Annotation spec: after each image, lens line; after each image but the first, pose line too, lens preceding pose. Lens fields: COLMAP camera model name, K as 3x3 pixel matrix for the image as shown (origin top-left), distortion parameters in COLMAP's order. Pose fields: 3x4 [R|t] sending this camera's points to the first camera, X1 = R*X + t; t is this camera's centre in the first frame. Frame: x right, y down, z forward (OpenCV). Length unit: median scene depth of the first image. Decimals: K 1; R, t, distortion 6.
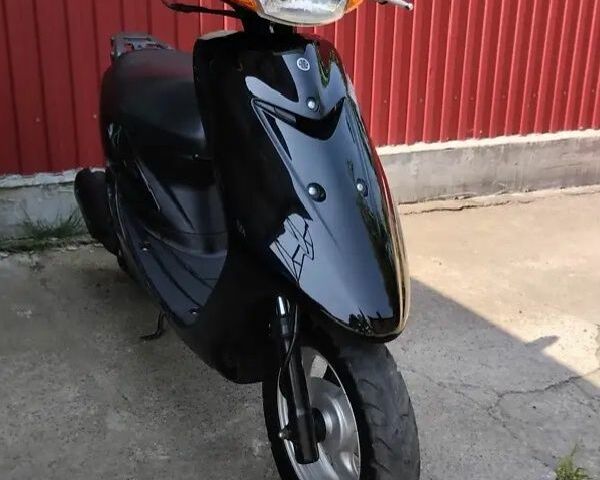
lens RADIAL K [[648.2, 0, 296.9], [0, 648.2, 212.6], [0, 0, 1]] dist [0.010034, 0.000000]
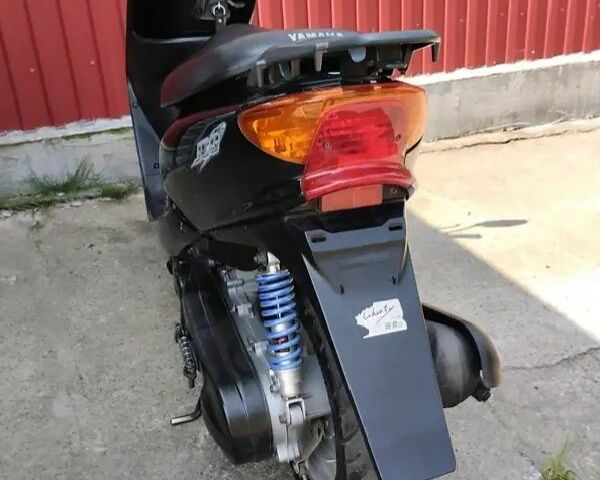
lens RADIAL K [[648.2, 0, 306.8], [0, 648.2, 217.1], [0, 0, 1]] dist [0.010034, 0.000000]
pose [[0.991506, -0.025911, -0.127455, 0.114519], [0.041049, 0.992210, 0.117622, -0.025438], [0.123414, -0.121855, 0.984845, 0.088461]]
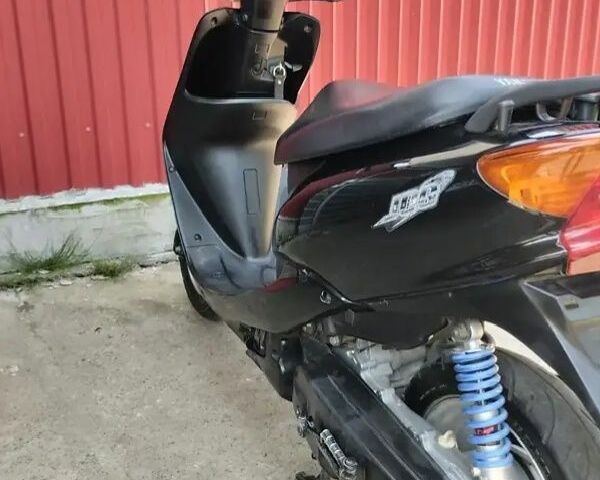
lens RADIAL K [[648.2, 0, 303.8], [0, 648.2, 217.9], [0, 0, 1]] dist [0.010034, 0.000000]
pose [[0.999389, -0.031979, 0.014120, -0.040516], [0.032070, 0.999466, -0.006263, -0.015429], [-0.013912, 0.006712, 0.999881, 0.133274]]
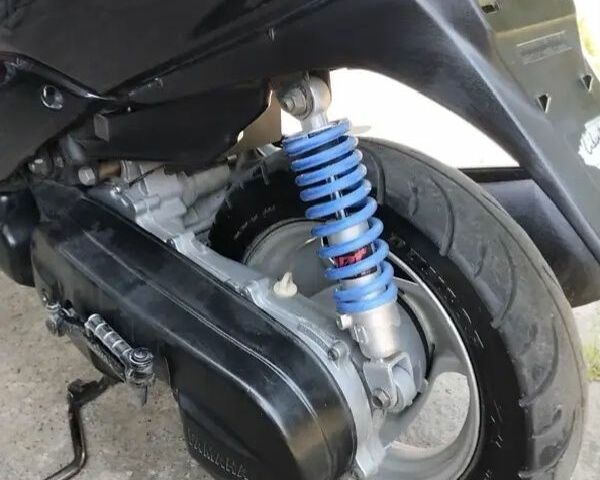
lens RADIAL K [[648.2, 0, 309.0], [0, 648.2, 221.7], [0, 0, 1]] dist [0.010034, 0.000000]
pose [[0.918353, -0.209320, 0.335876, -0.026380], [0.141290, 0.966161, 0.215803, 0.035009], [-0.369682, -0.150727, 0.916851, 0.276443]]
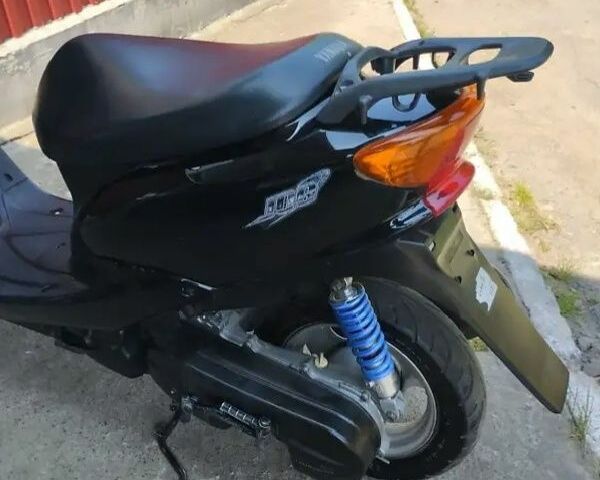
lens RADIAL K [[648.2, 0, 300.1], [0, 648.2, 214.6], [0, 0, 1]] dist [0.010034, 0.000000]
pose [[0.782387, -0.388300, 0.486923, -0.137130], [0.230179, 0.906768, 0.353256, -0.127821], [-0.578696, -0.164303, 0.798821, 0.182339]]
